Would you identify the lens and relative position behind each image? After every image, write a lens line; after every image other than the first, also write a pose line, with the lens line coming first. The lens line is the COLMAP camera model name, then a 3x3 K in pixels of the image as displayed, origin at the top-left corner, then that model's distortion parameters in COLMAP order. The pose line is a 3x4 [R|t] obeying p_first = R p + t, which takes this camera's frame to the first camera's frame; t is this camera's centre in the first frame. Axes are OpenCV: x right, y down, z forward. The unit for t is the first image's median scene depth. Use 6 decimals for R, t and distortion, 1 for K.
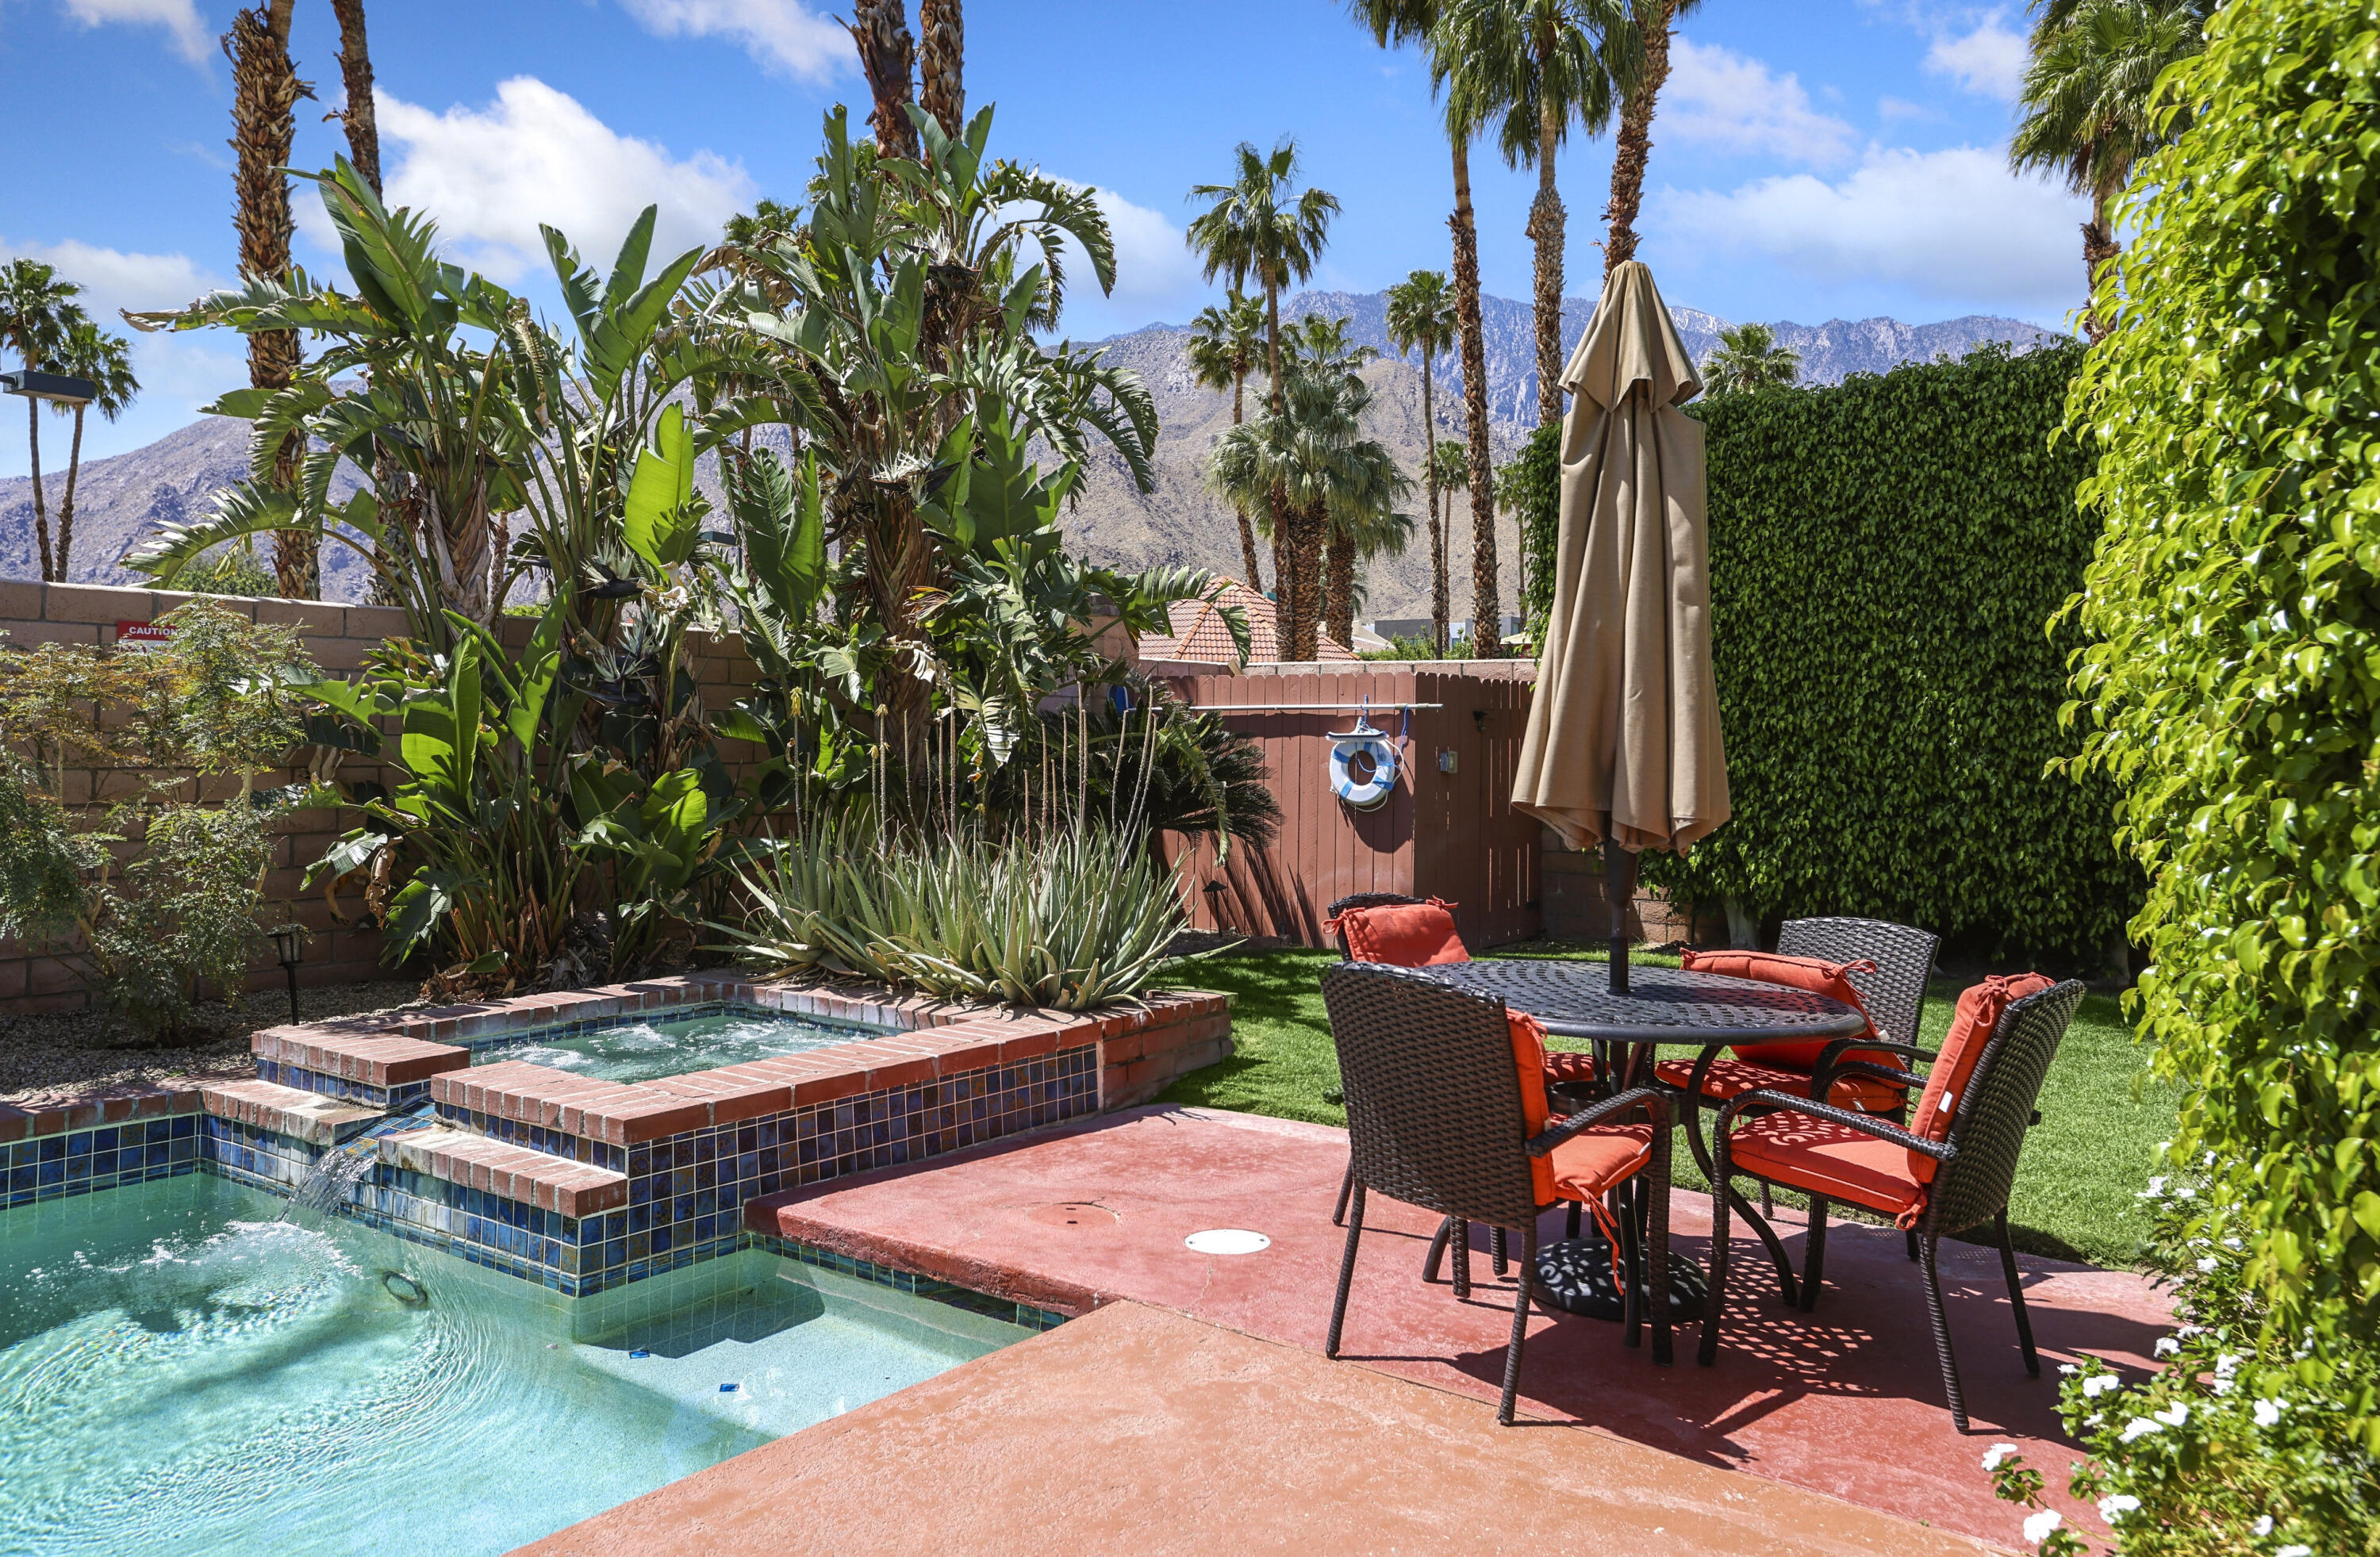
lens RADIAL K [[1736.9, 0, 1195.2], [0, 1736.9, 688.0], [0, 0, 1]] dist [-0.031305, 0.068773]
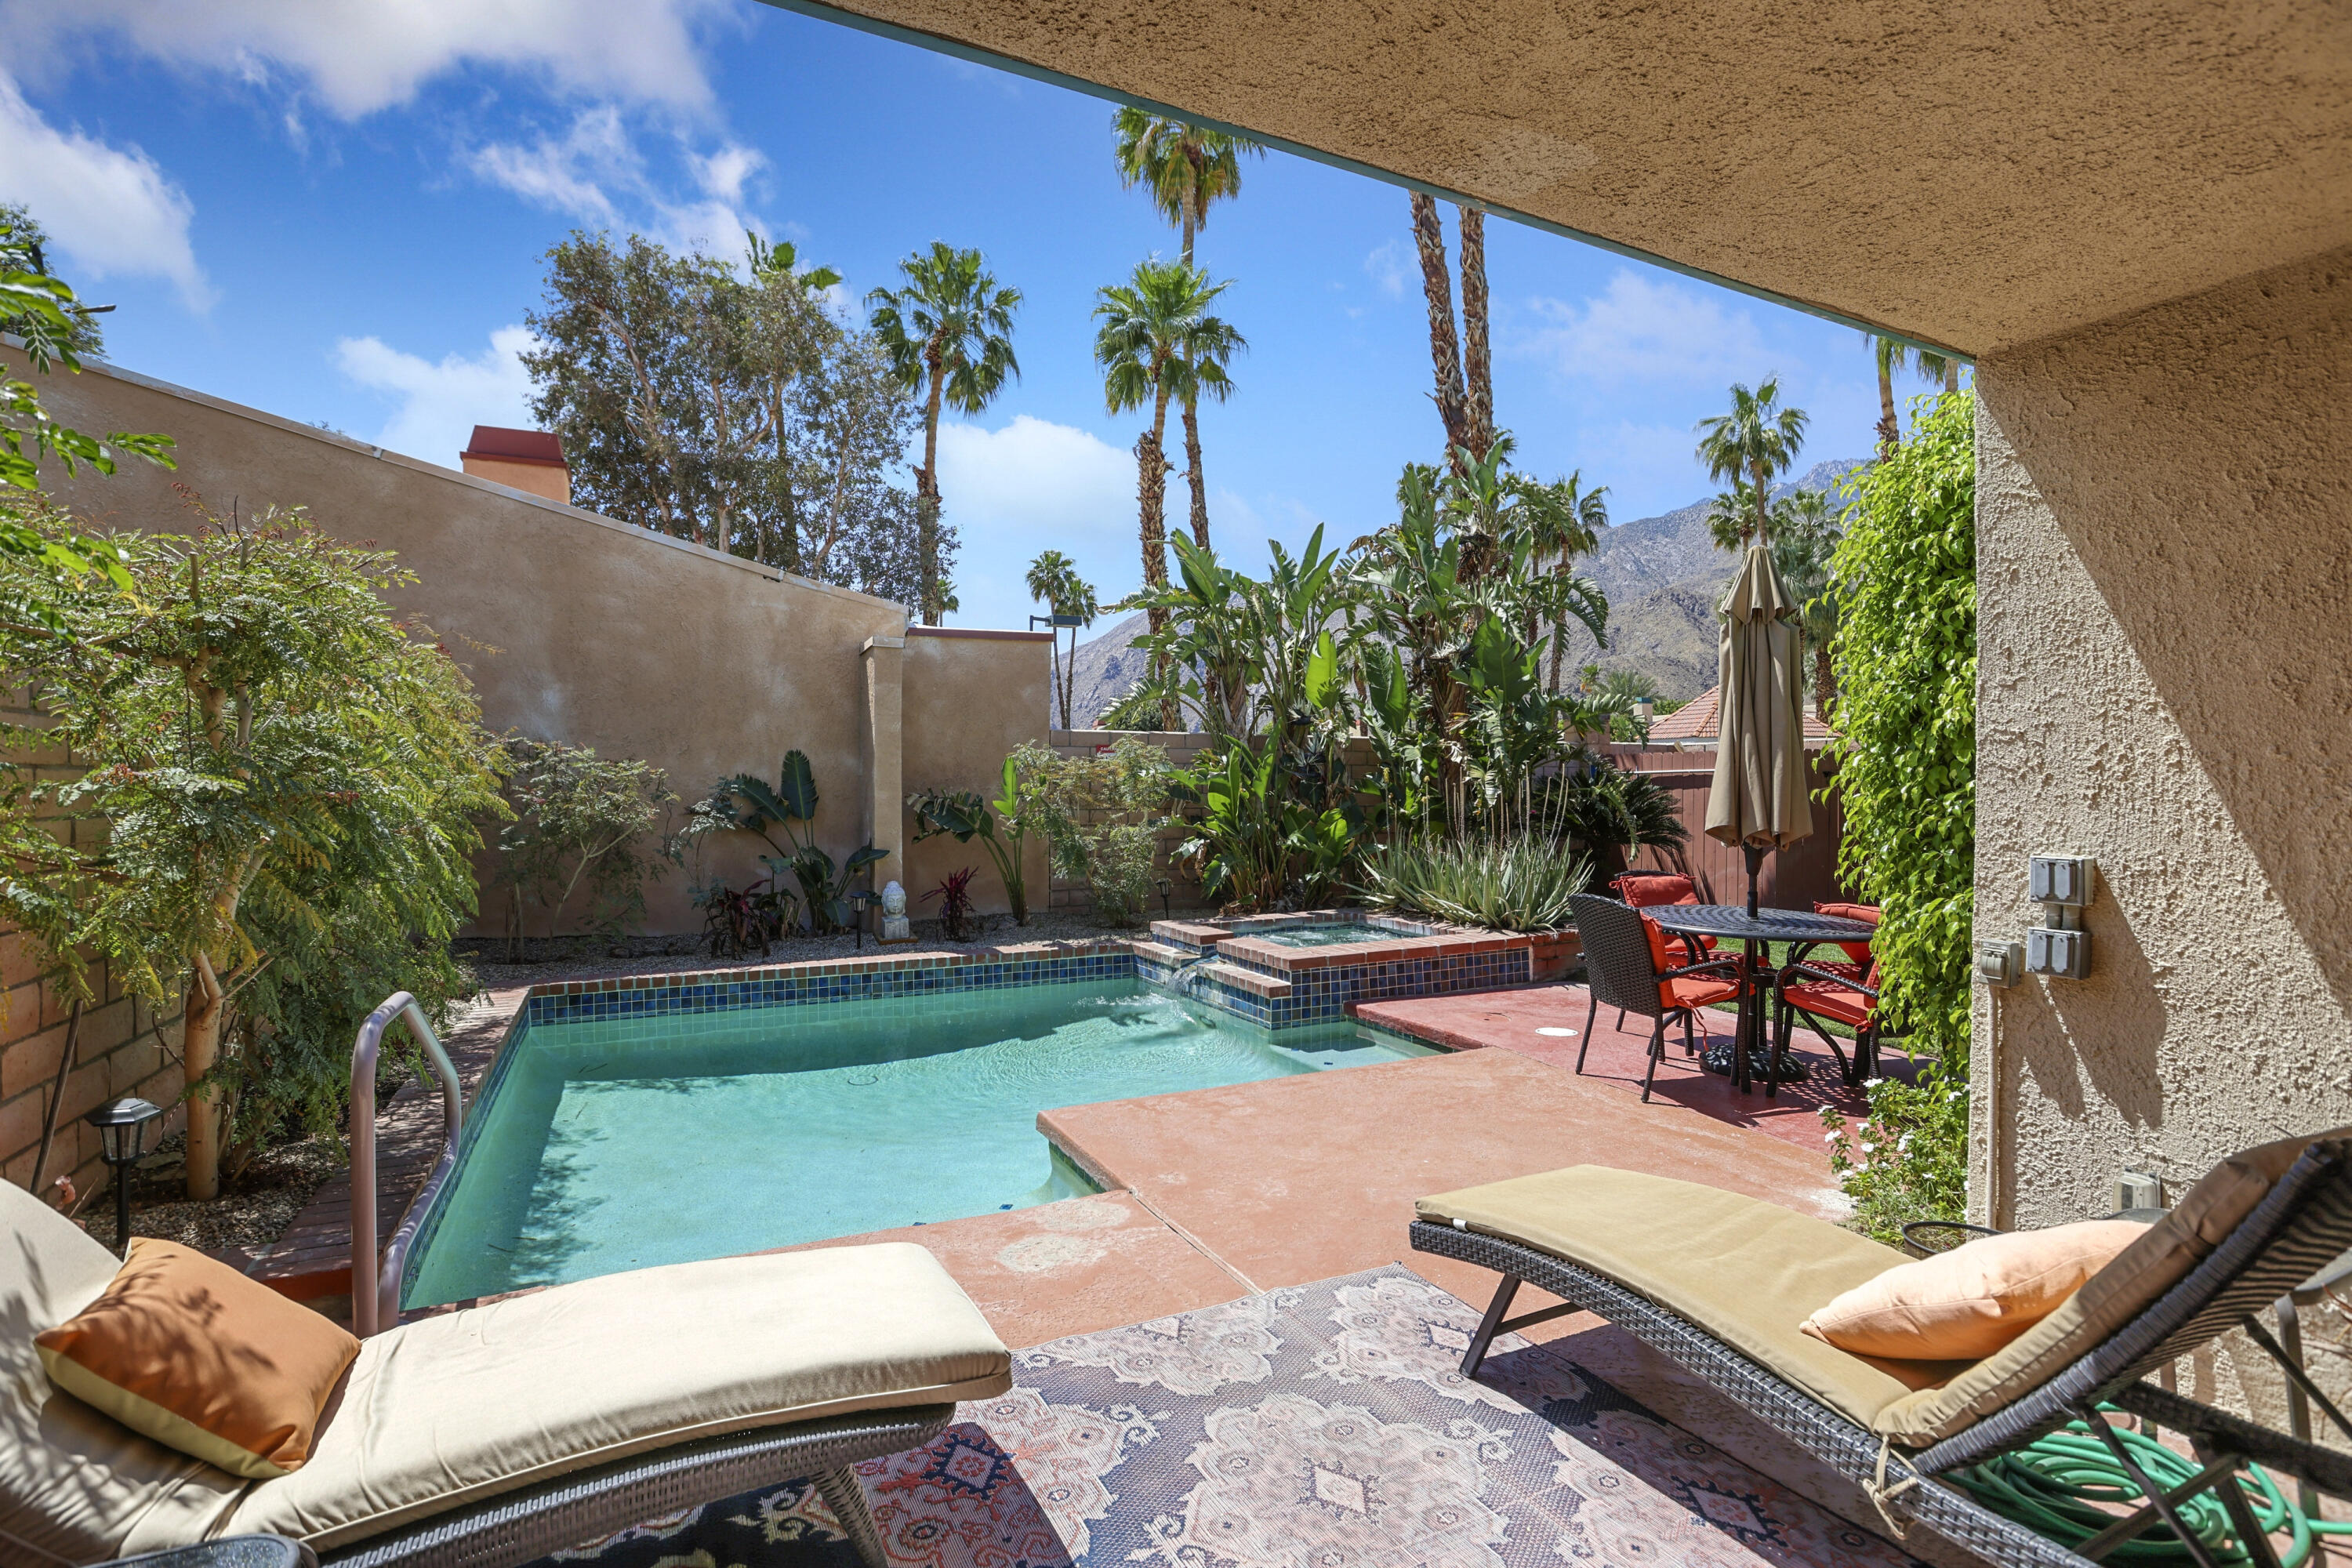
lens RADIAL K [[1098.3, 0, 1176.0], [0, 1098.3, 784.0], [0, 0, 1]] dist [-0.067328, 0.026465]
pose [[0.886208, -0.013532, -0.463090, 0.146327], [0.024113, 0.999566, 0.016937, -0.009403], [0.462660, -0.026177, 0.886149, -0.244048]]
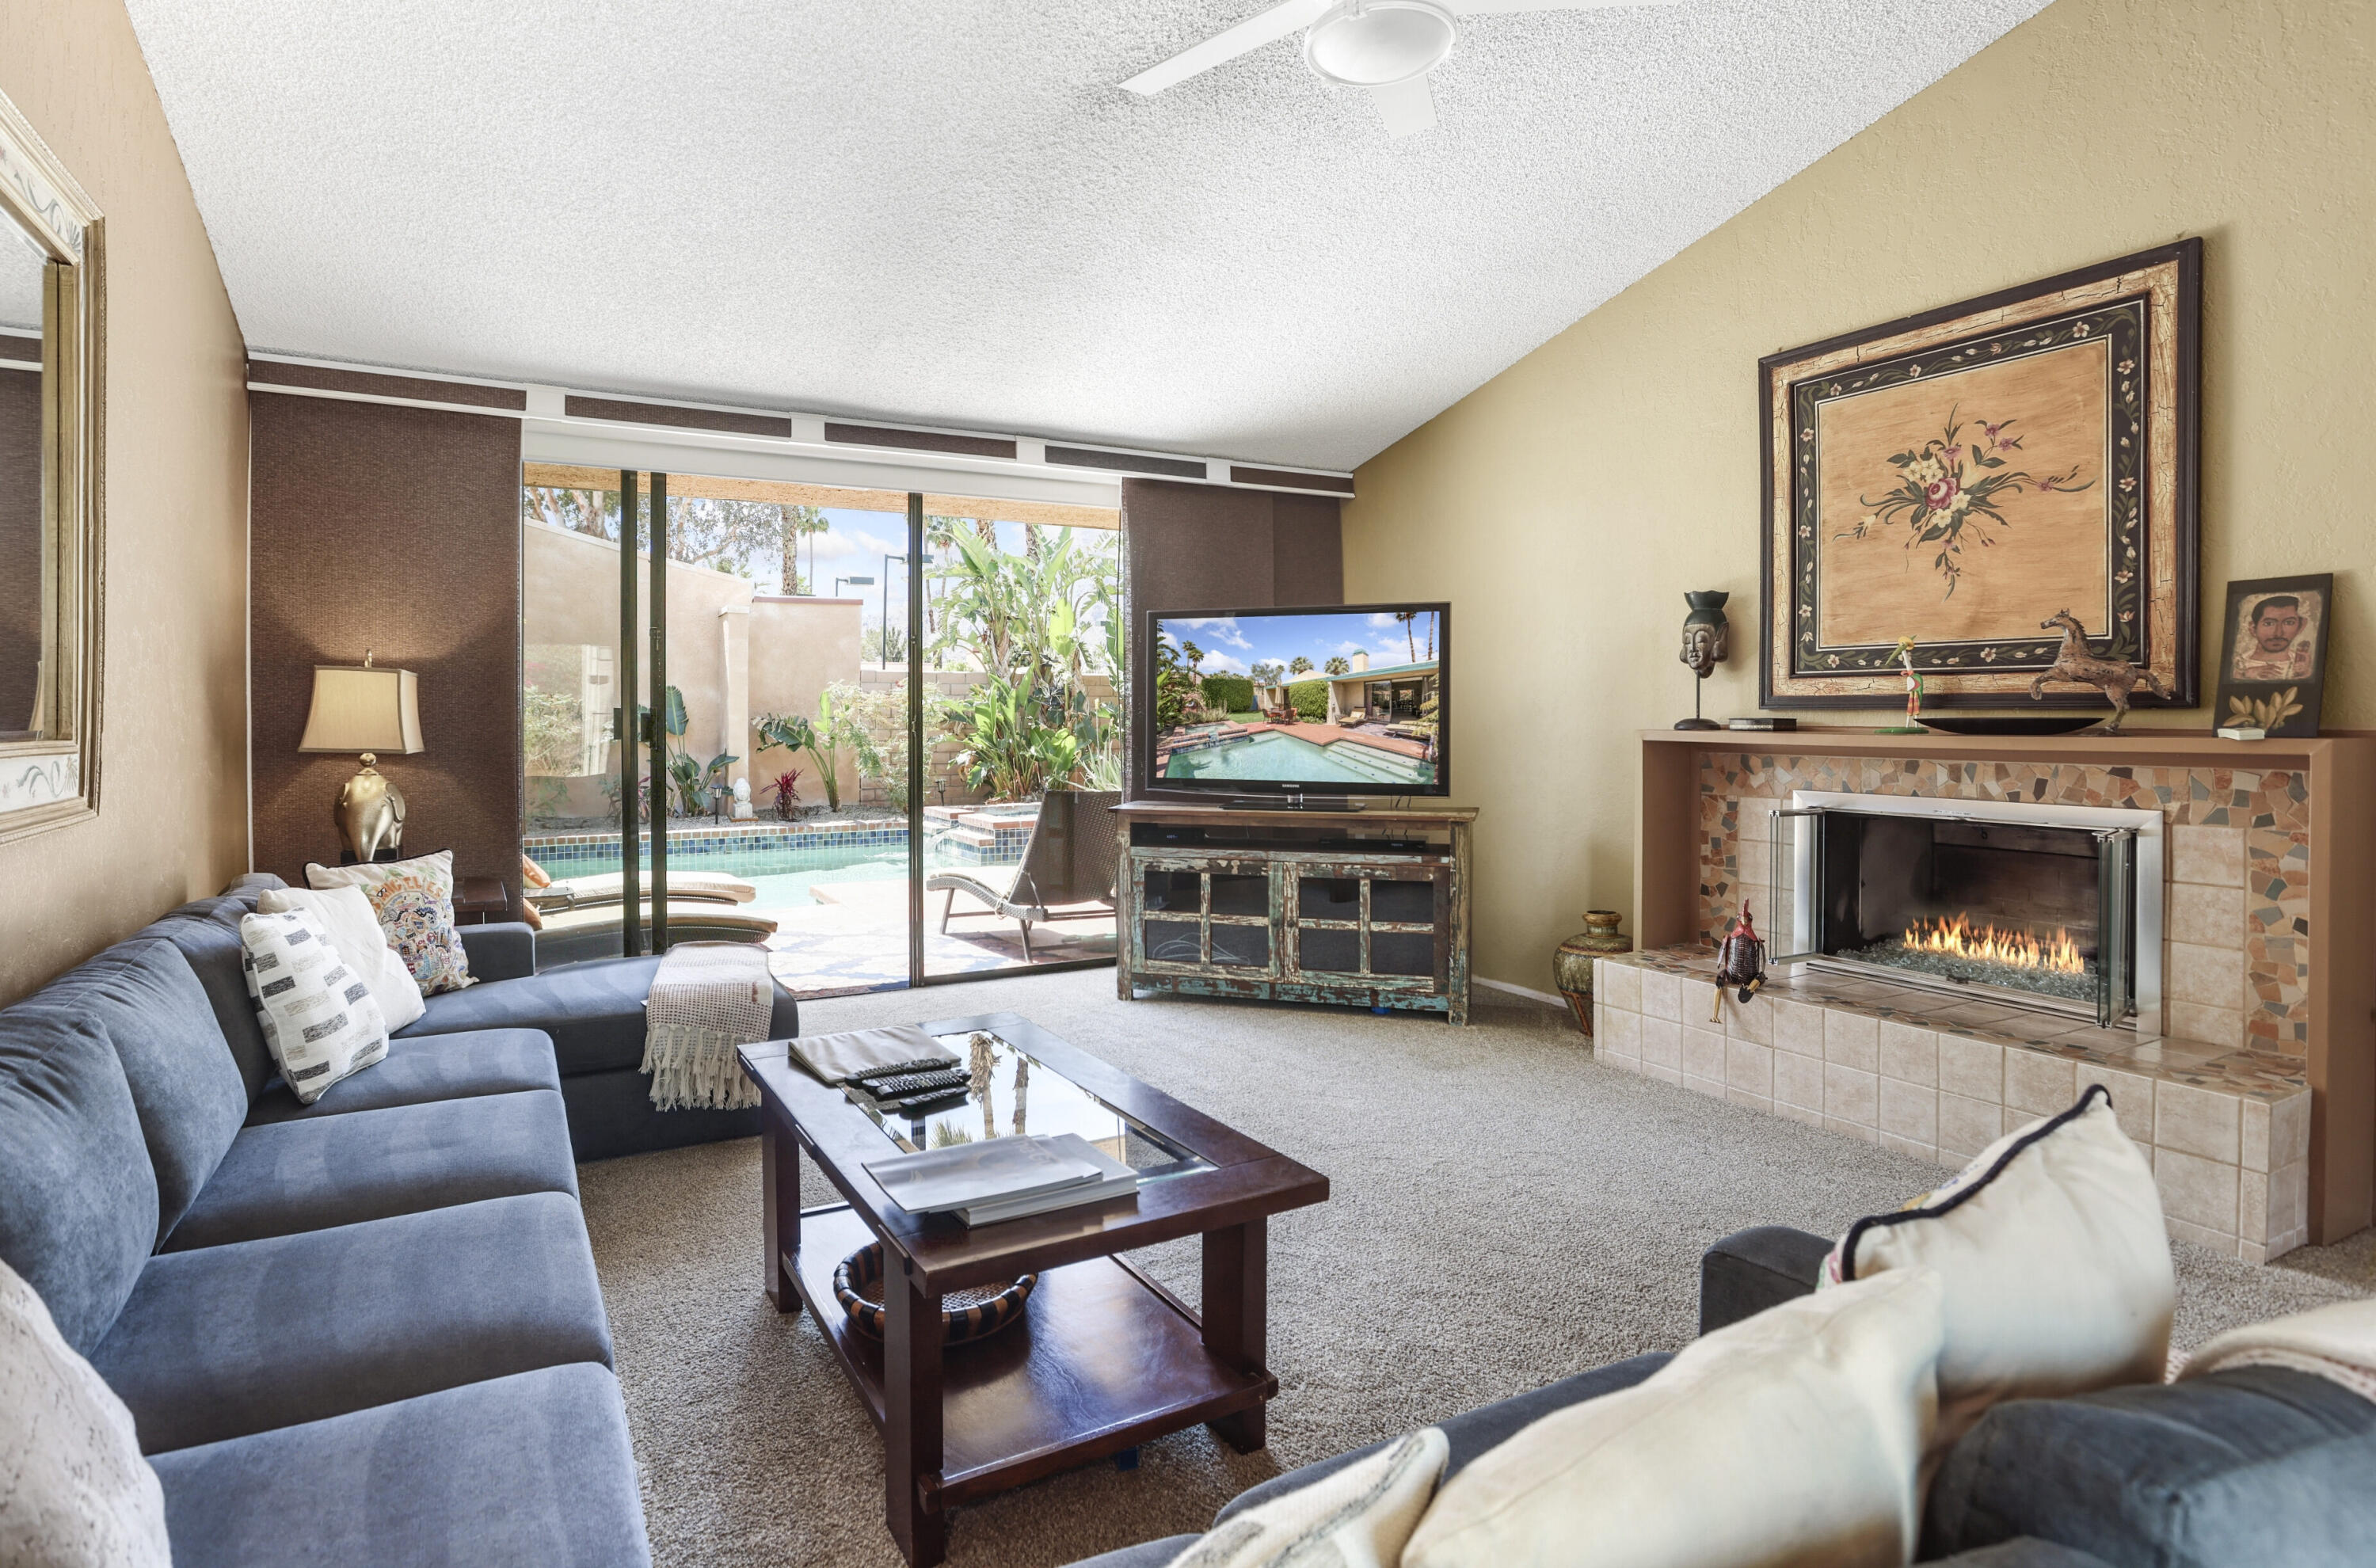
lens RADIAL K [[1178.6, 0, 1117.9], [0, 1178.6, 729.0], [0, 0, 1]] dist [-0.042803, 0.000702]
pose [[0.903864, -0.002869, -0.427811, 0.644817], [0.019611, 0.999204, 0.034732, -0.019143], [0.427371, -0.039783, 0.903201, -0.743781]]
